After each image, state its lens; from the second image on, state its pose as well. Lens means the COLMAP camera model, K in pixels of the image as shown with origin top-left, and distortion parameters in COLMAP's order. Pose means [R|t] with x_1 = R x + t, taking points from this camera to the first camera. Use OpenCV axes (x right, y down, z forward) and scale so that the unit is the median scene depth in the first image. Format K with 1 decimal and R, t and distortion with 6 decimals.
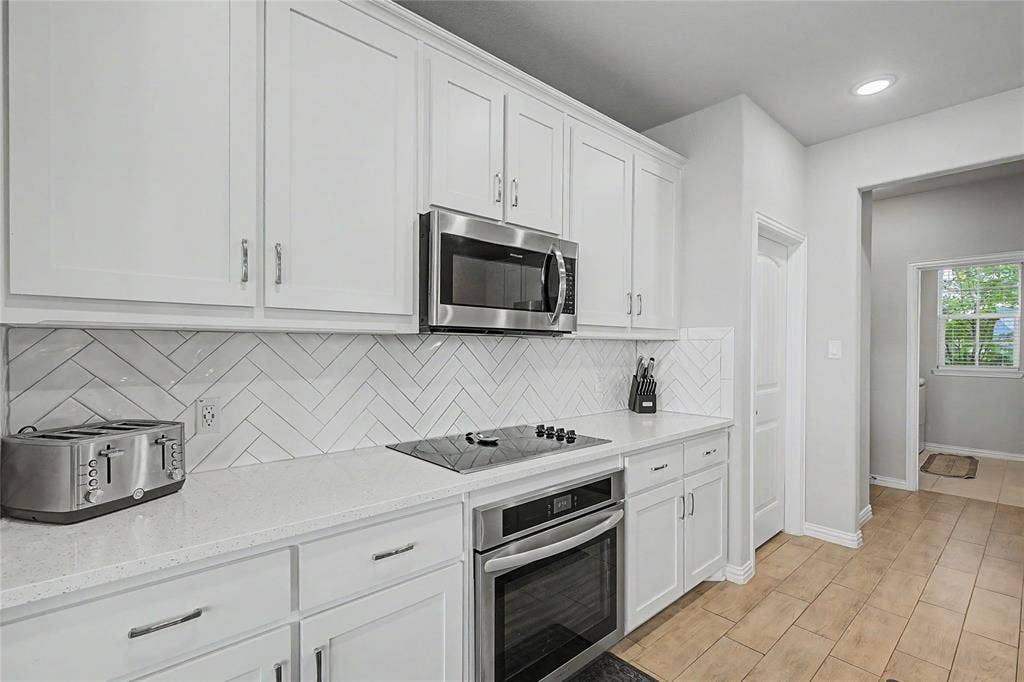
lens RADIAL K [[466.1, 0, 515.4], [0, 466.1, 346.6], [0, 0, 1]] dist [0.001110, 0.000939]
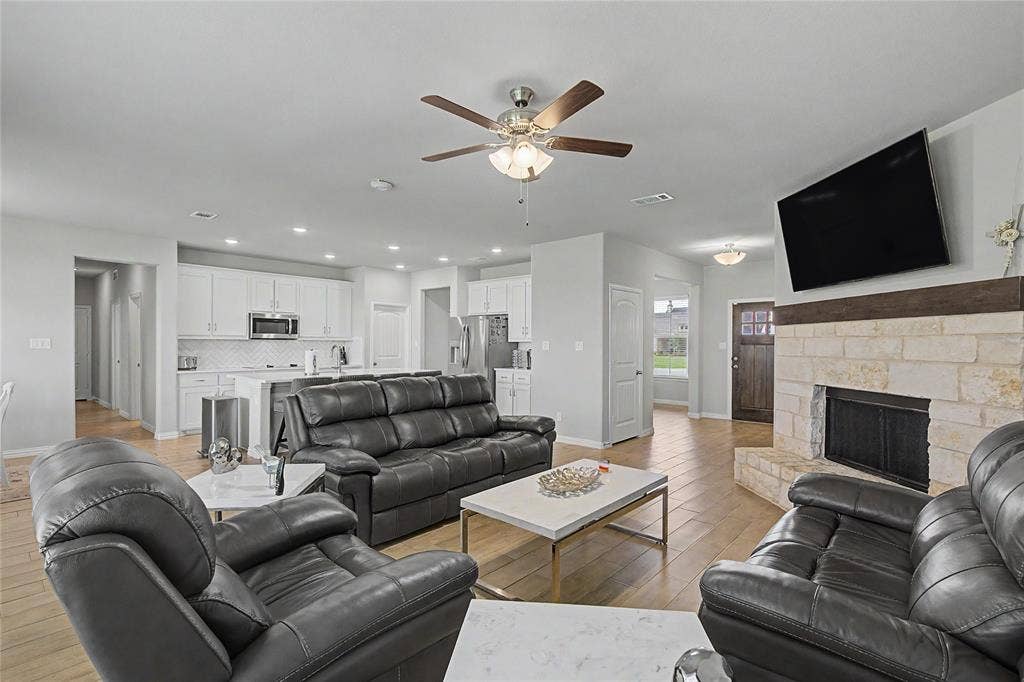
lens RADIAL K [[466.1, 0, 508.2], [0, 466.1, 342.2], [0, 0, 1]] dist [0.001110, 0.000939]
pose [[0.994928, -0.000319, 0.100588, 1.552508], [0.000903, 0.999983, -0.005761, 0.020642], [-0.100584, 0.005822, 0.994912, -3.155855]]
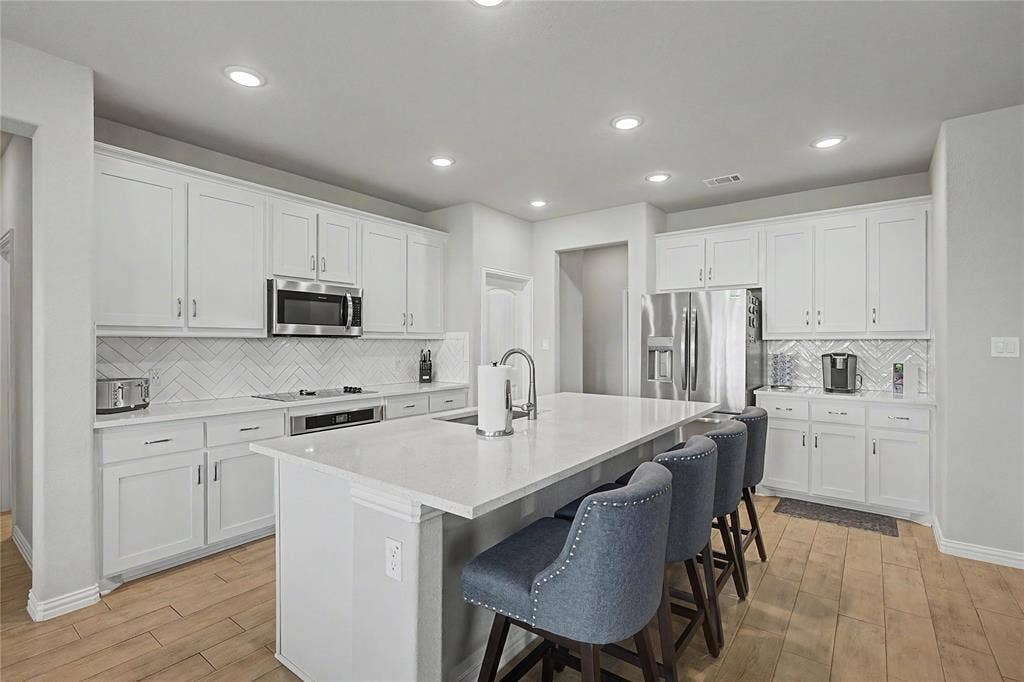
lens RADIAL K [[466.1, 0, 511.8], [0, 466.1, 343.0], [0, 0, 1]] dist [0.001110, 0.000939]
pose [[0.982713, -0.006912, 0.185006, 0.404185], [0.007504, 0.999969, -0.002499, 0.007651], [-0.184983, 0.003844, 0.982734, -1.040271]]
